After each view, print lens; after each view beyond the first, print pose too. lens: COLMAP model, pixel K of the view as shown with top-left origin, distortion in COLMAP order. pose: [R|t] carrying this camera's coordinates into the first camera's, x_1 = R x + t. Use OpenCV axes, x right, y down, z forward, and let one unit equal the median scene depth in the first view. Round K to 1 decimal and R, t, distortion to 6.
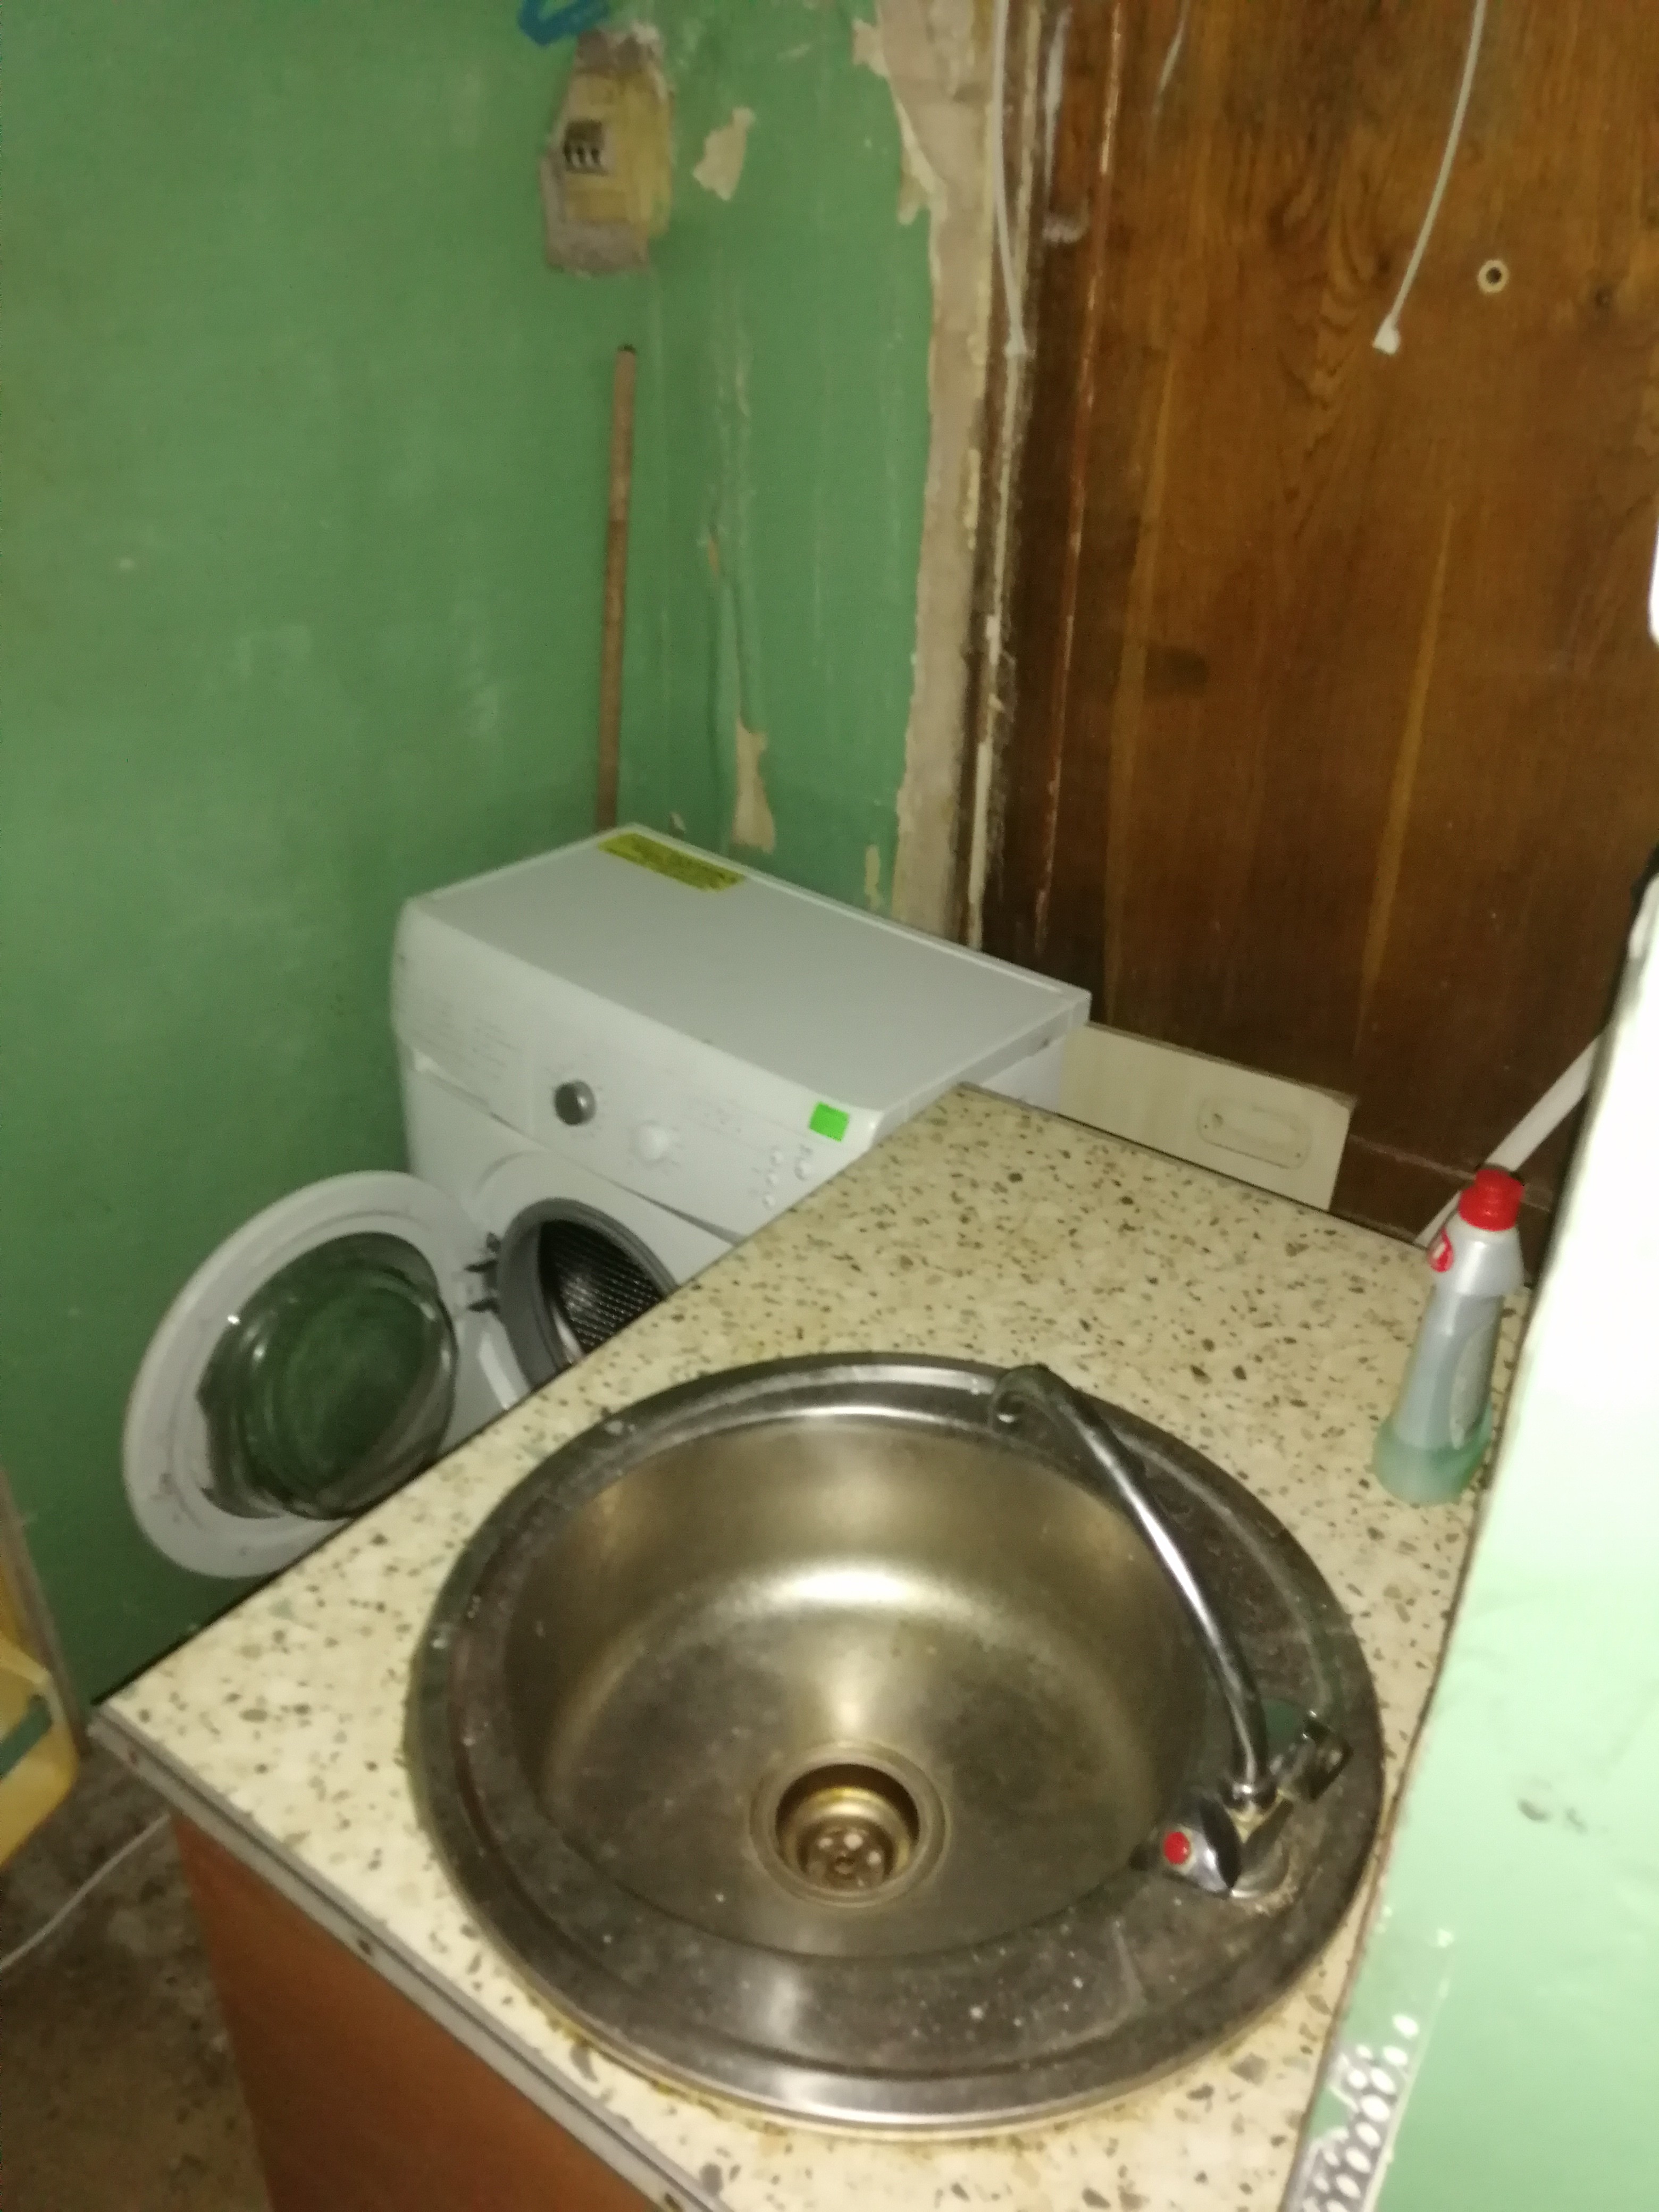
lens RADIAL K [[1673.1, 0, 829.5], [0, 1673.1, 1106.0], [0, 0, 1]] dist [0.041840, -0.001704]
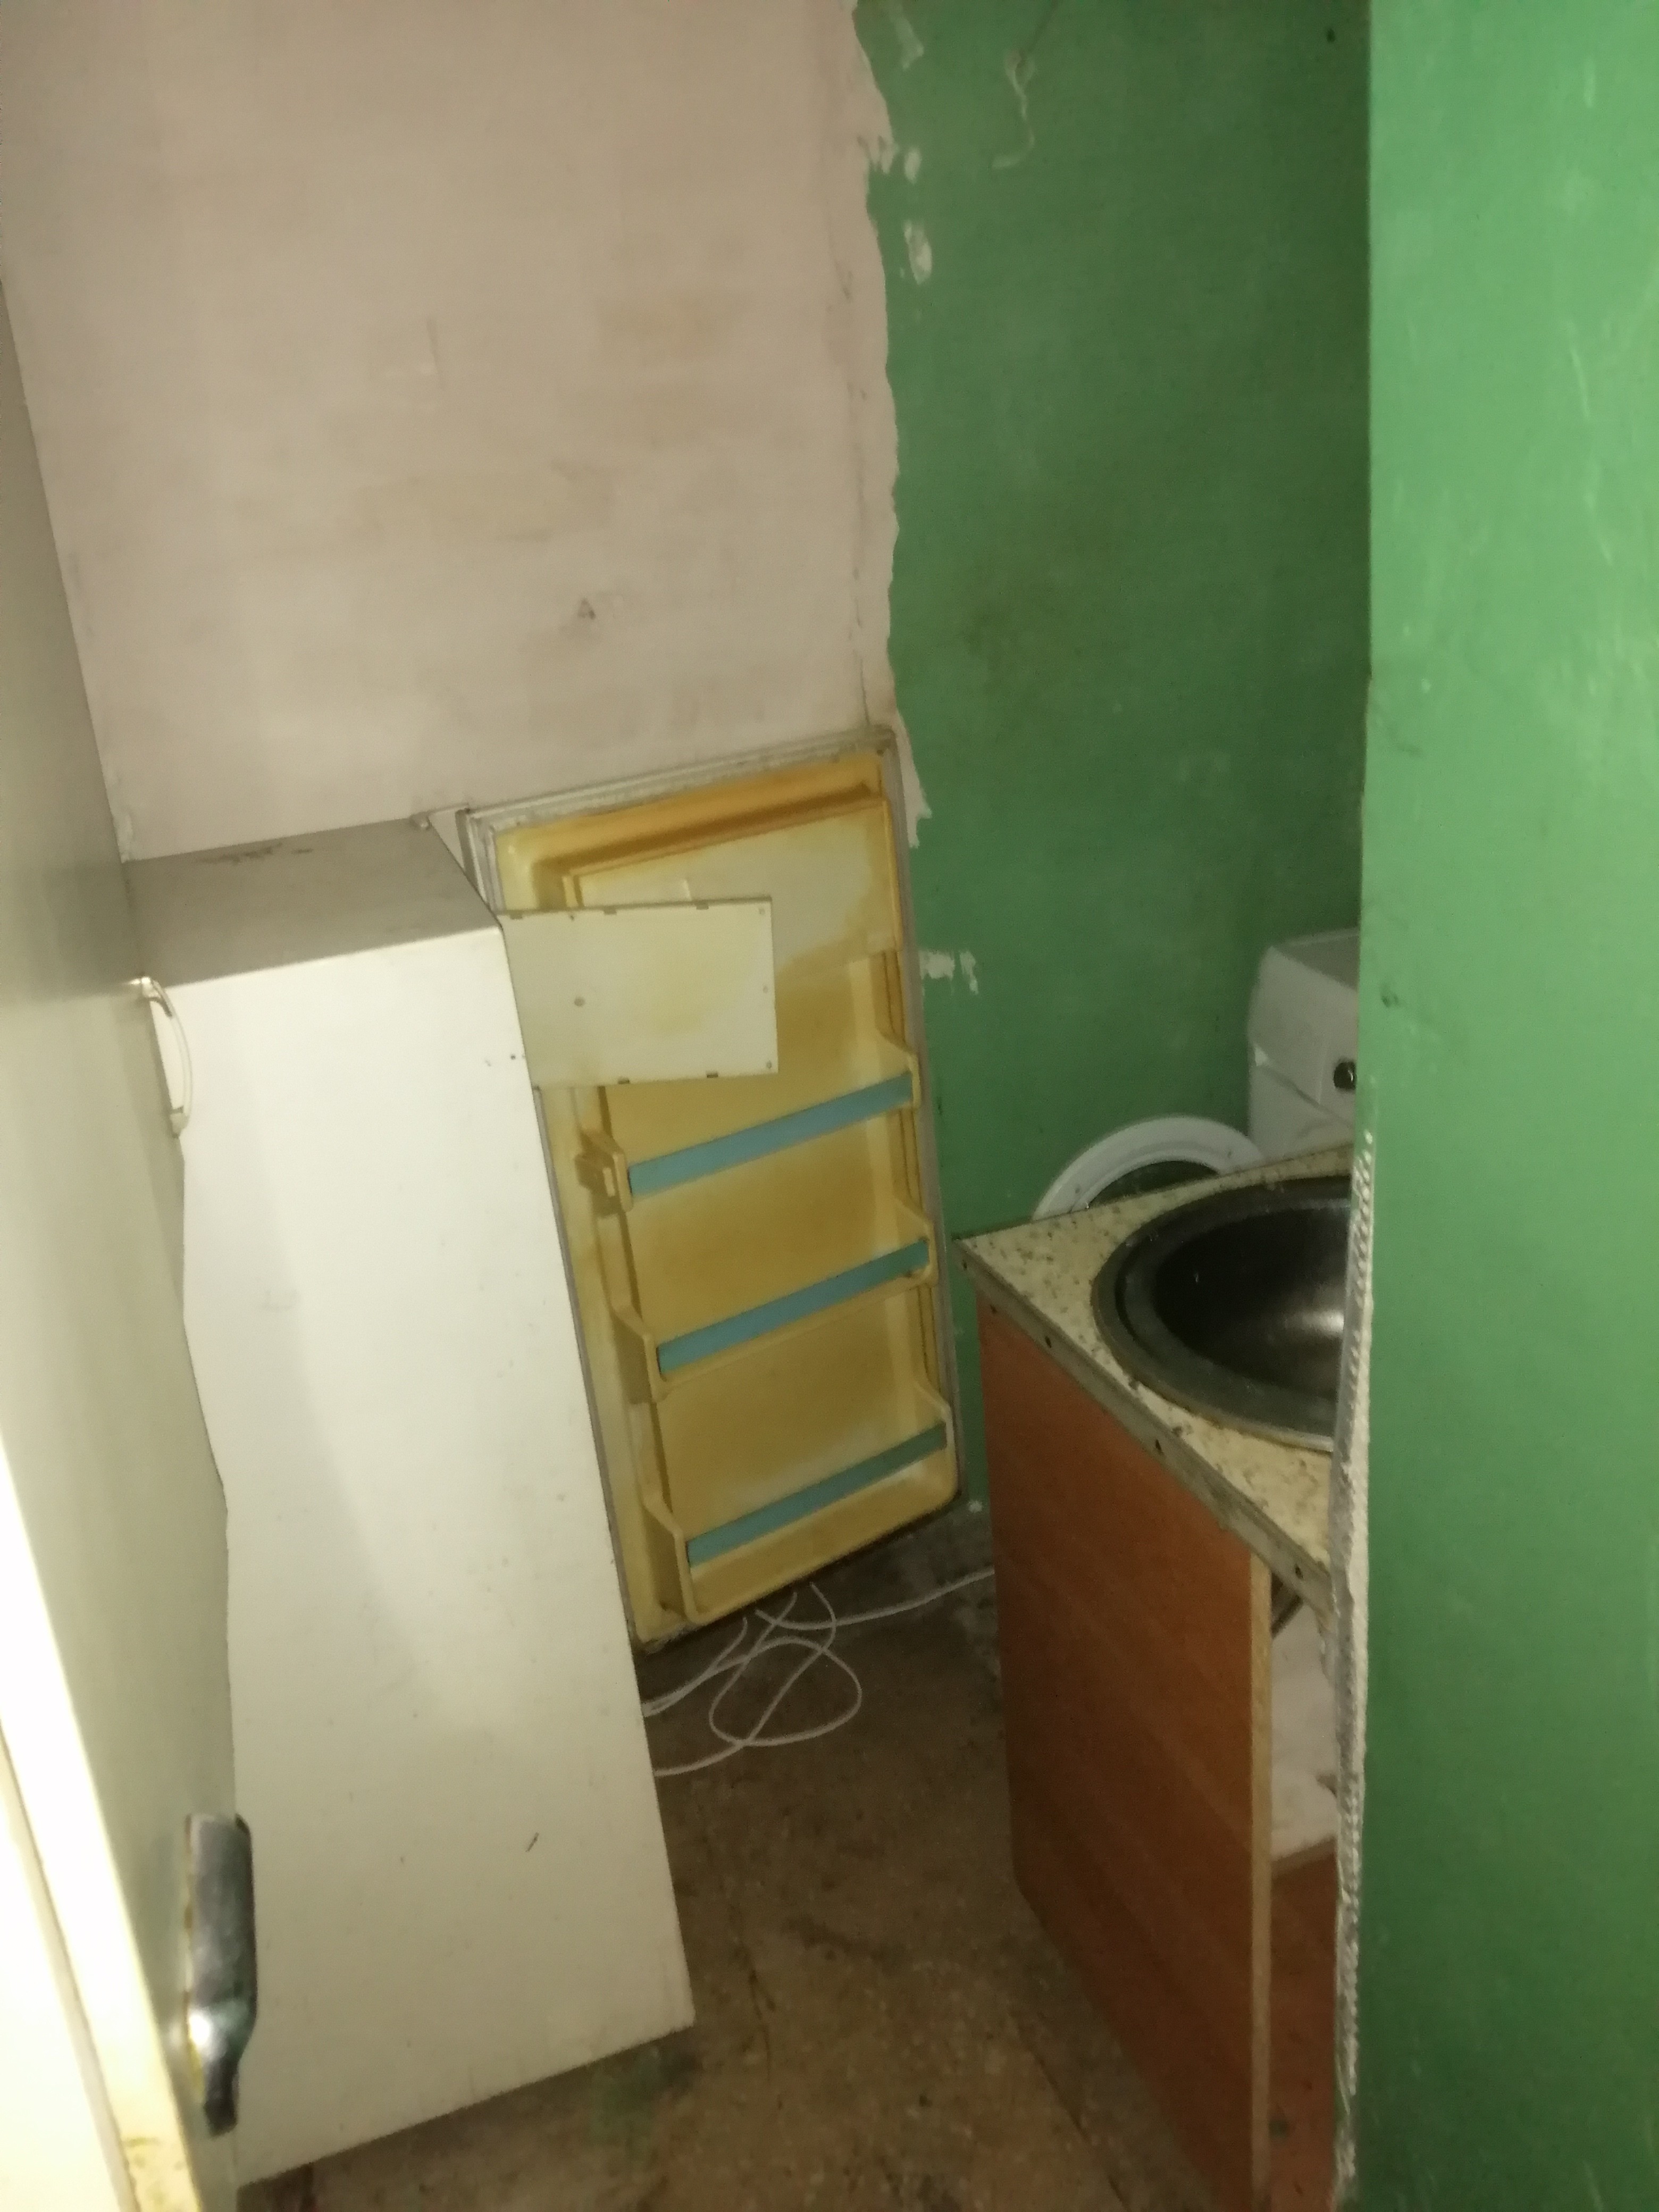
lens RADIAL K [[1771.7, 0, 829.5], [0, 1771.7, 1106.0], [0, 0, 1]] dist [-0.007096, -0.003579]
pose [[0.820660, 0.104510, -0.561778, 0.328469], [-0.197393, 0.974459, -0.107074, 0.269538], [0.536240, 0.198763, 0.820329, -0.435144]]
